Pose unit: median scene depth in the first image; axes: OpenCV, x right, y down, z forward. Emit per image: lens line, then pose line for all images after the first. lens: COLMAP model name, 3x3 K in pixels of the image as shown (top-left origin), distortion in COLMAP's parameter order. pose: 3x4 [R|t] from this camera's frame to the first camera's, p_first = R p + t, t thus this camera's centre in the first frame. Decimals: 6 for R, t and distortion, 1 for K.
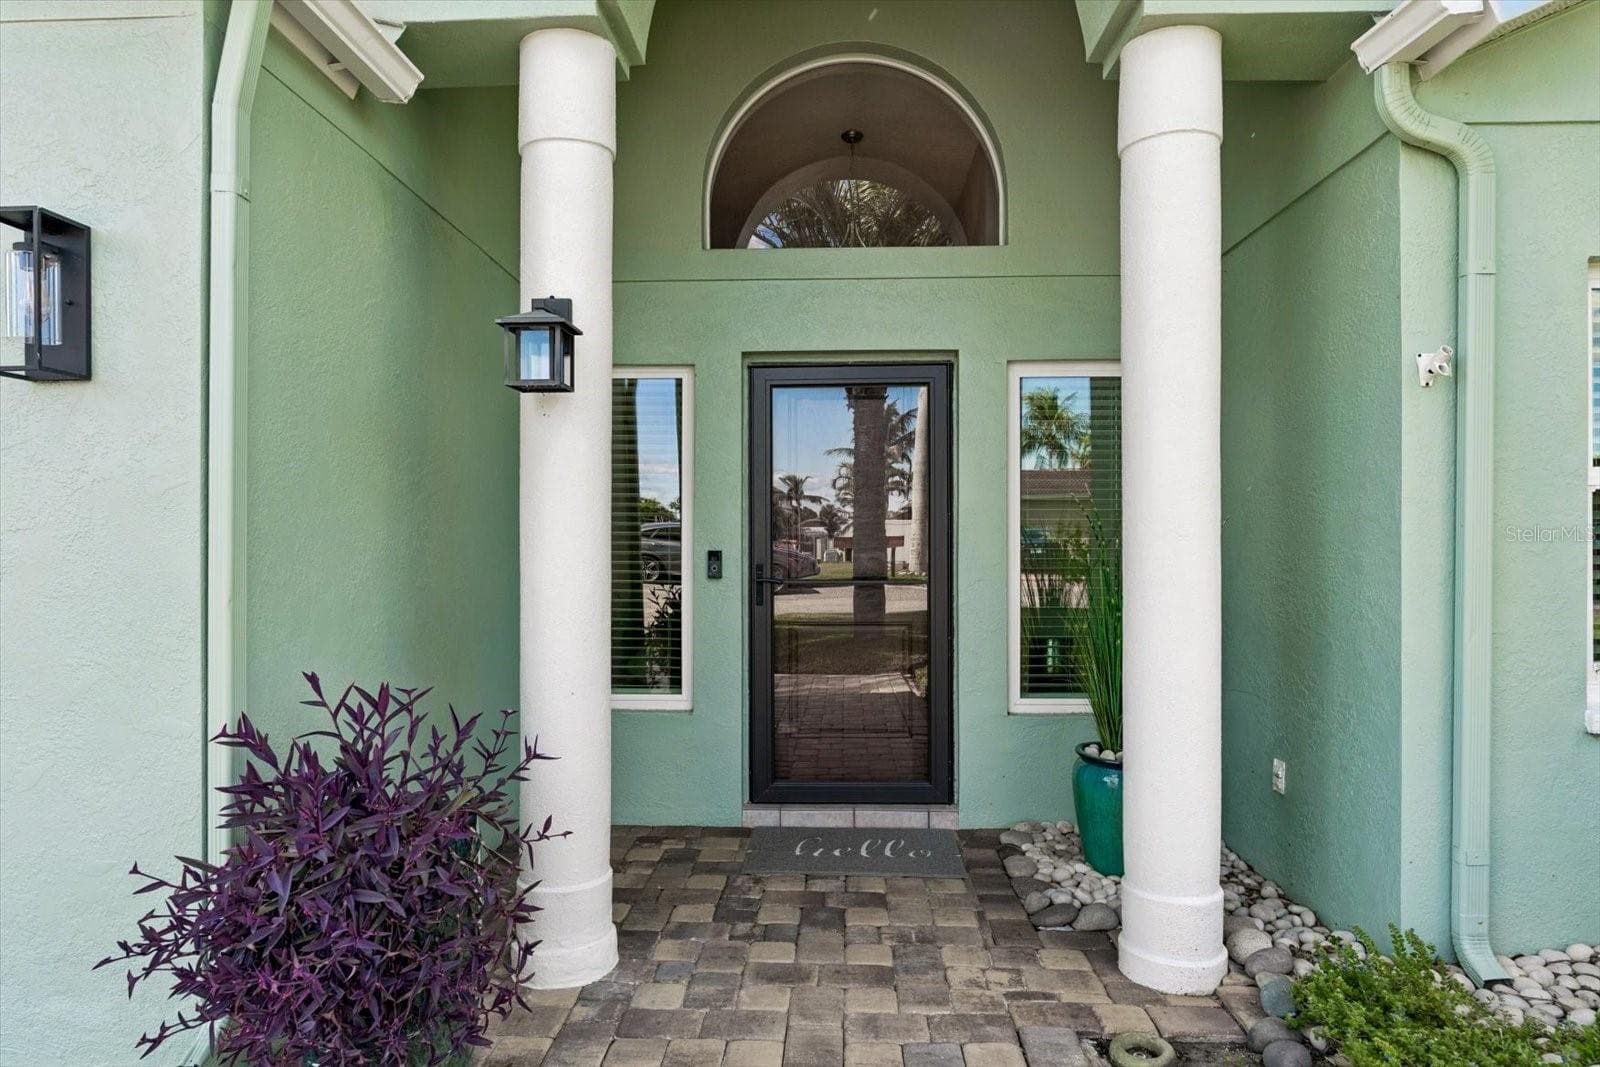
lens RADIAL K [[959.0, 0, 802.4], [0, 959.0, 515.8], [0, 0, 1]] dist [0.000595, -0.000052]
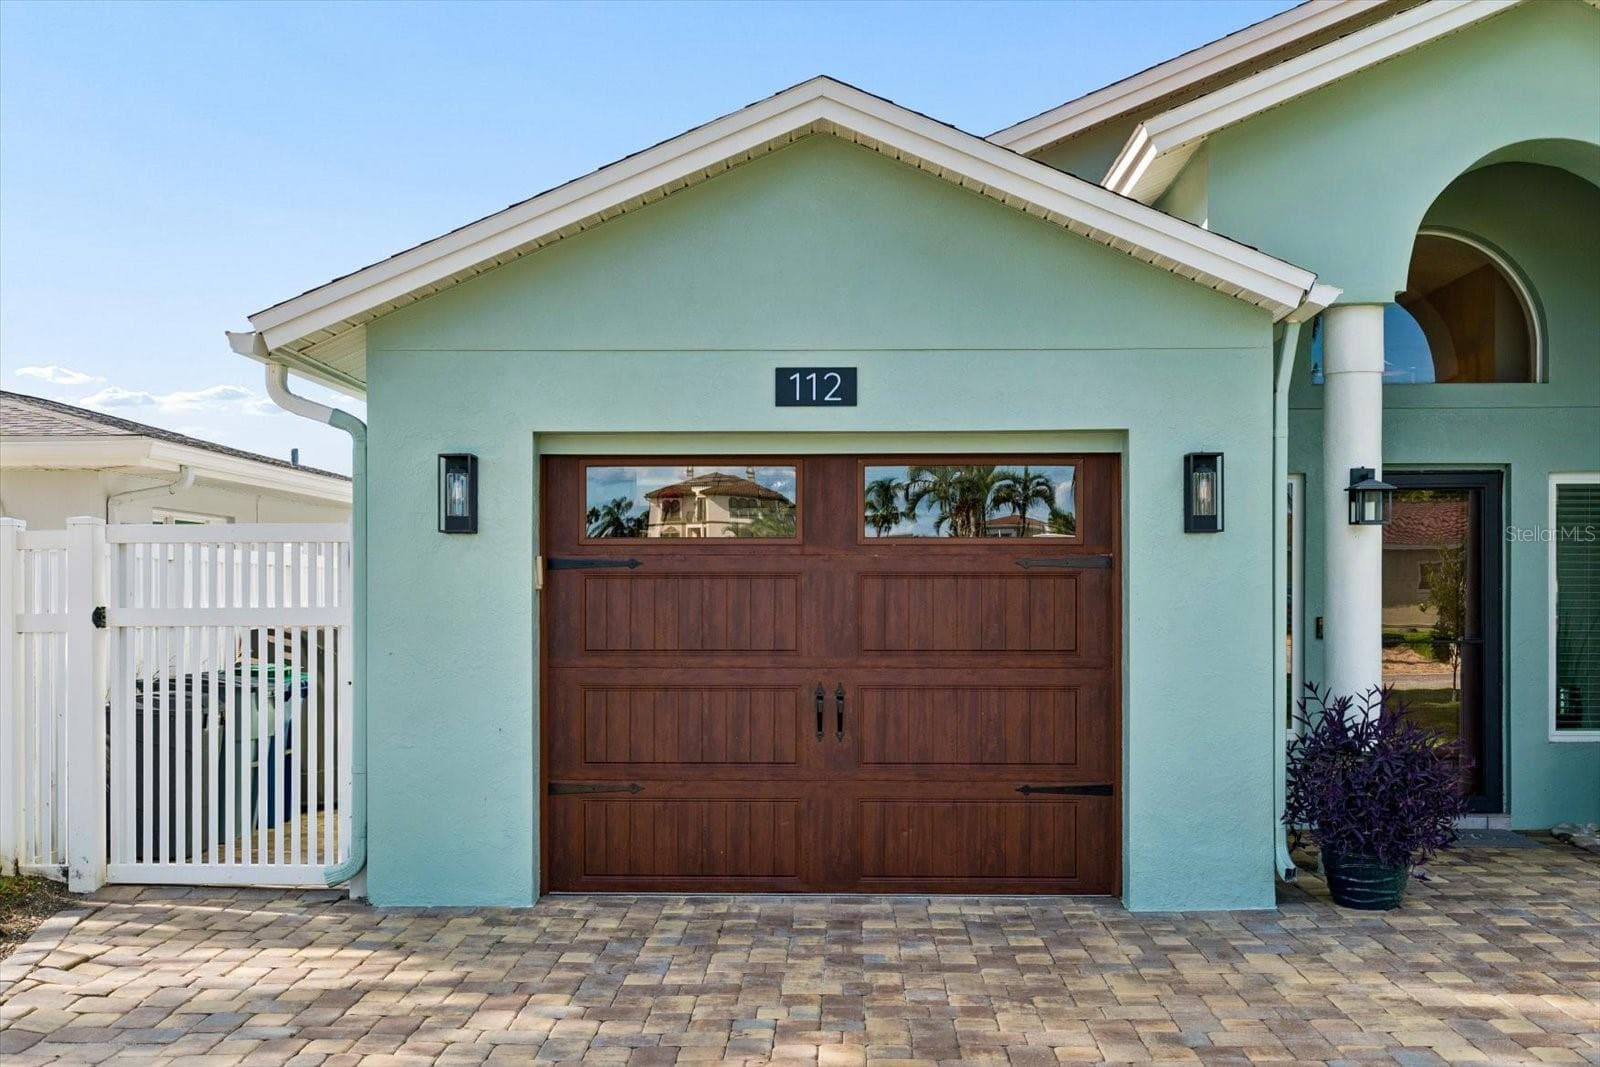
lens RADIAL K [[1563.1, 0, 838.5], [0, 1563.1, 575.4], [0, 0, 1]] dist [-0.010556, 0.005294]
pose [[0.999558, 0.002856, 0.029577, -0.822922], [-0.003131, 0.999952, 0.009263, -0.039380], [-0.029549, -0.009351, 0.999520, -1.107846]]
